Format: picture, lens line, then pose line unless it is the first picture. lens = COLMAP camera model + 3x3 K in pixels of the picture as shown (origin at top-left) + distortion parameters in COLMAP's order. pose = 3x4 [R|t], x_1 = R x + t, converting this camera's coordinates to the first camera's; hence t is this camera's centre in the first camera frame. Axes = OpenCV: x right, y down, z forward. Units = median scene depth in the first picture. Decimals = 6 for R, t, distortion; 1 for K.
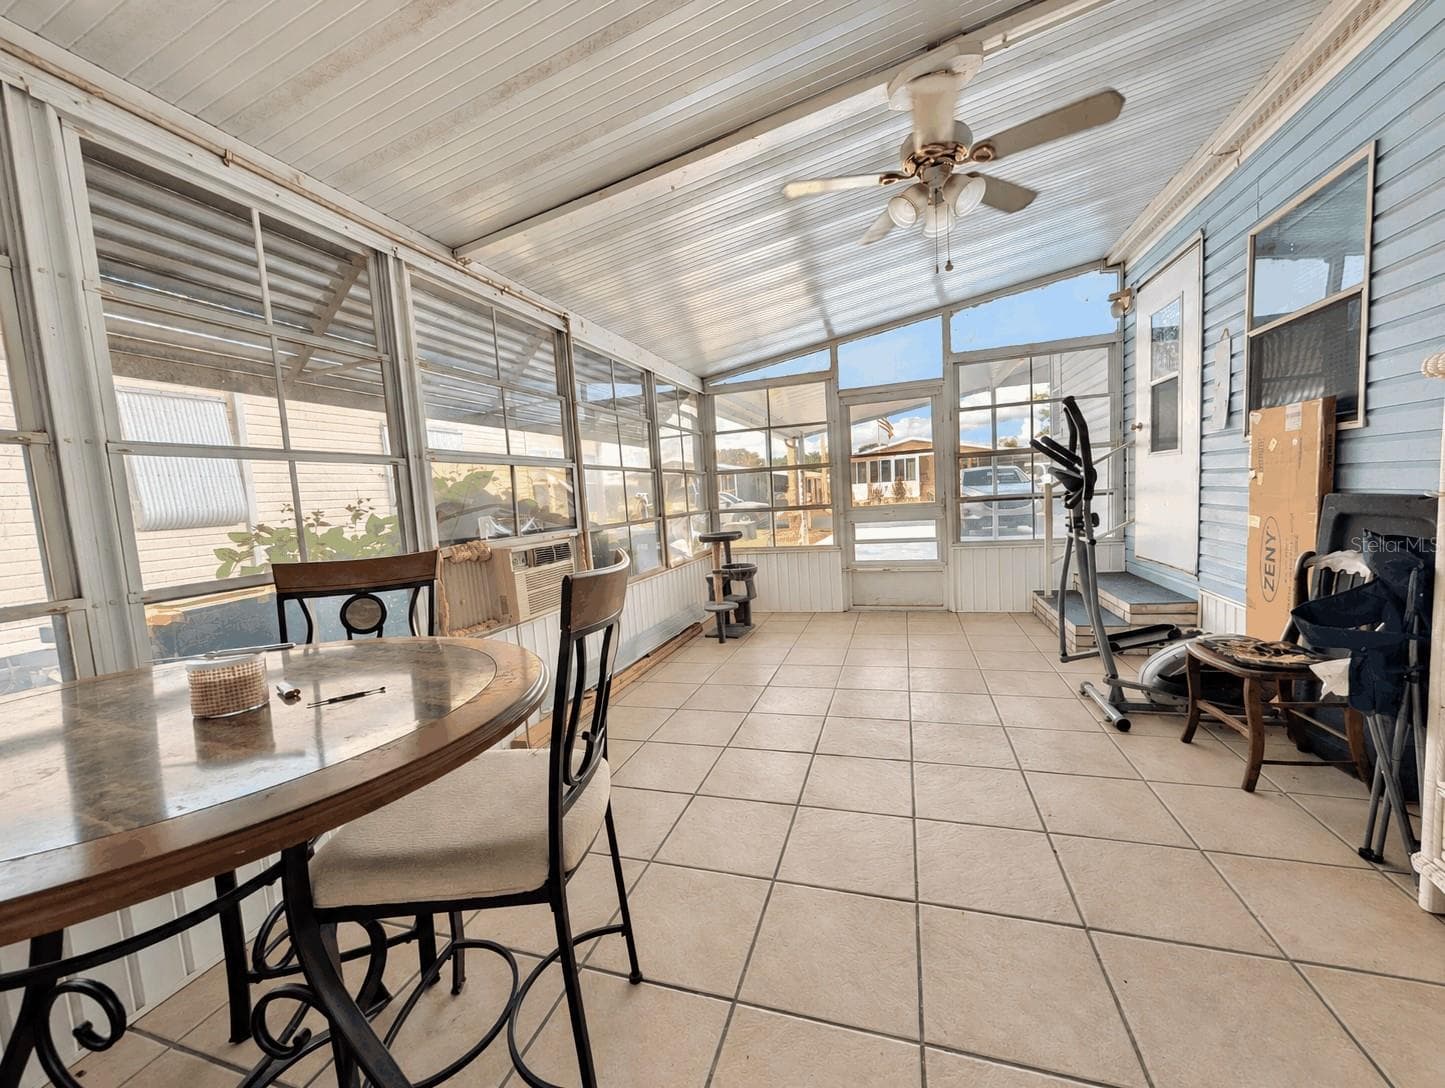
lens RADIAL K [[549.1, 0, 722.5], [0, 549.1, 544.0], [0, 0, 1]] dist [0.001372, 0.000024]
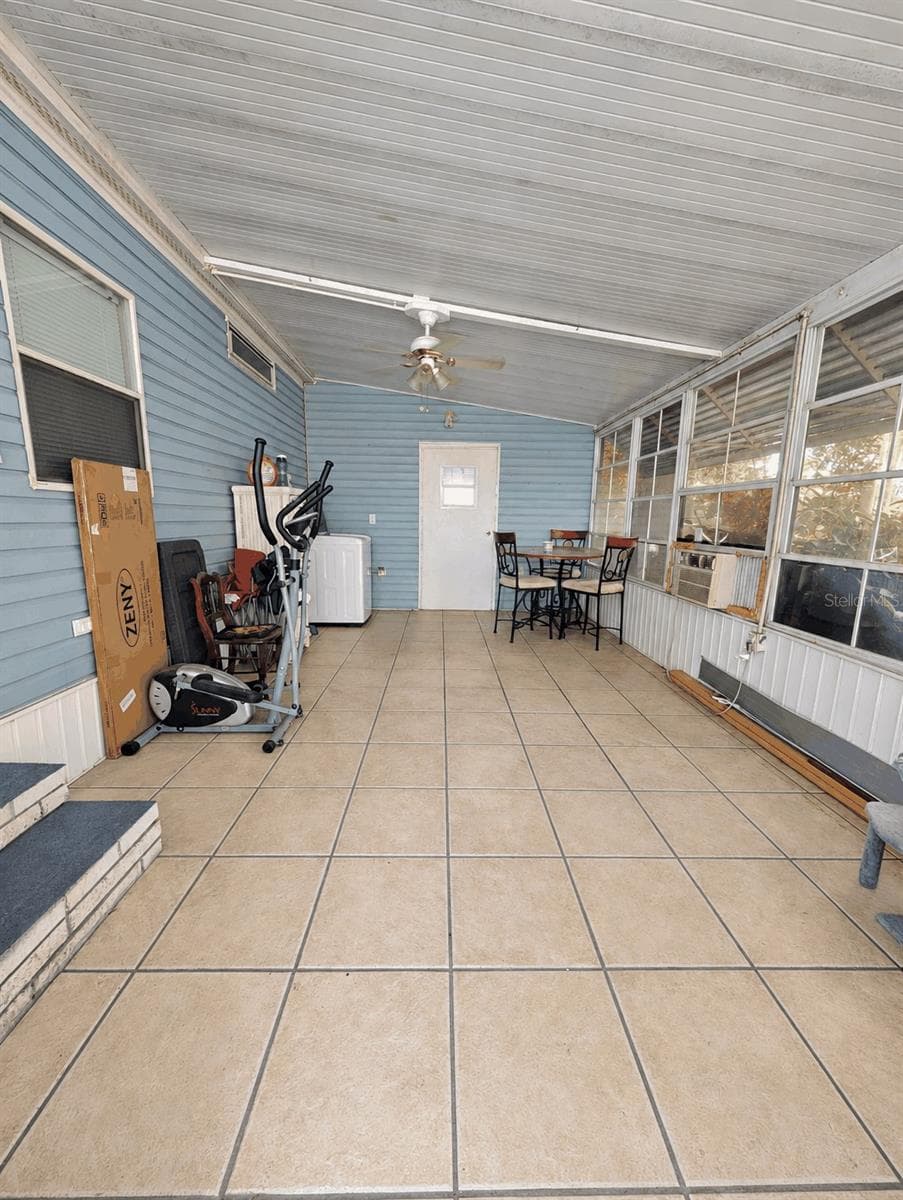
lens RADIAL K [[456.0, 0, 450.9], [0, 456.0, 599.6], [0, 0, 1]] dist [0.001372, 0.000024]
pose [[-0.946787, 0.102794, -0.305004, 0.662904], [0.015000, 0.960691, 0.277214, -0.226816], [0.321511, 0.257887, -0.911112, 2.014999]]
